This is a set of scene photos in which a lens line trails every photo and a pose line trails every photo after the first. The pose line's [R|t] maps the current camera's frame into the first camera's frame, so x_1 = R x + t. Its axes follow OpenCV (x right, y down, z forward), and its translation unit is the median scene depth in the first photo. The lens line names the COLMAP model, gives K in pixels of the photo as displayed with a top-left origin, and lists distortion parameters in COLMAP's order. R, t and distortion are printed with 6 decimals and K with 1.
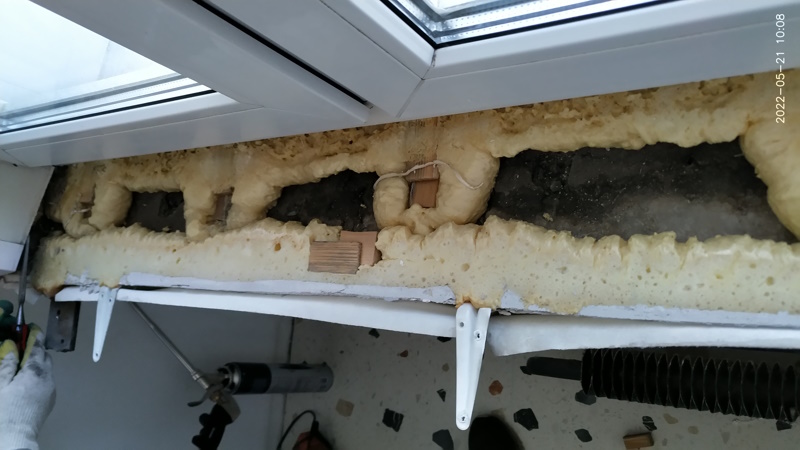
lens RADIAL K [[620.0, 0, 416.4], [0, 620.0, 223.9], [0, 0, 1]] dist [0.034130, 0.002651]
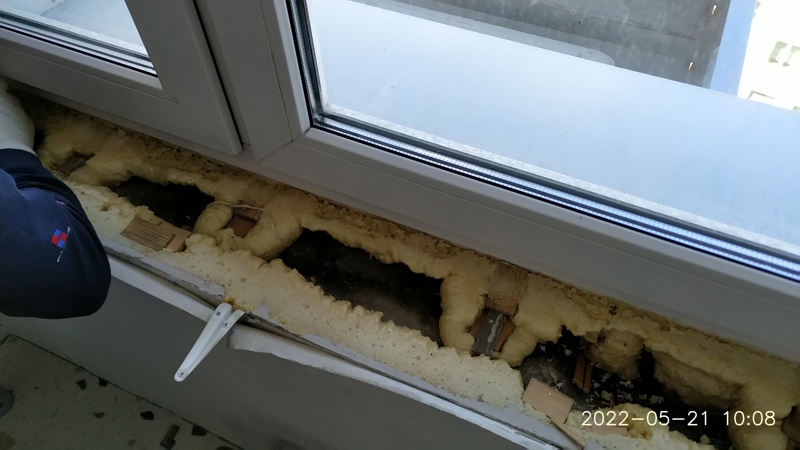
lens RADIAL K [[630.6, 0, 400.0], [0, 630.6, 225.0], [0, 0, 1]] dist [0.003567, 0.003913]
pose [[0.821909, 0.530466, 0.207535, 0.011901], [-0.437206, 0.821031, -0.367096, 0.320209], [-0.365125, 0.210984, 0.906736, -0.381744]]
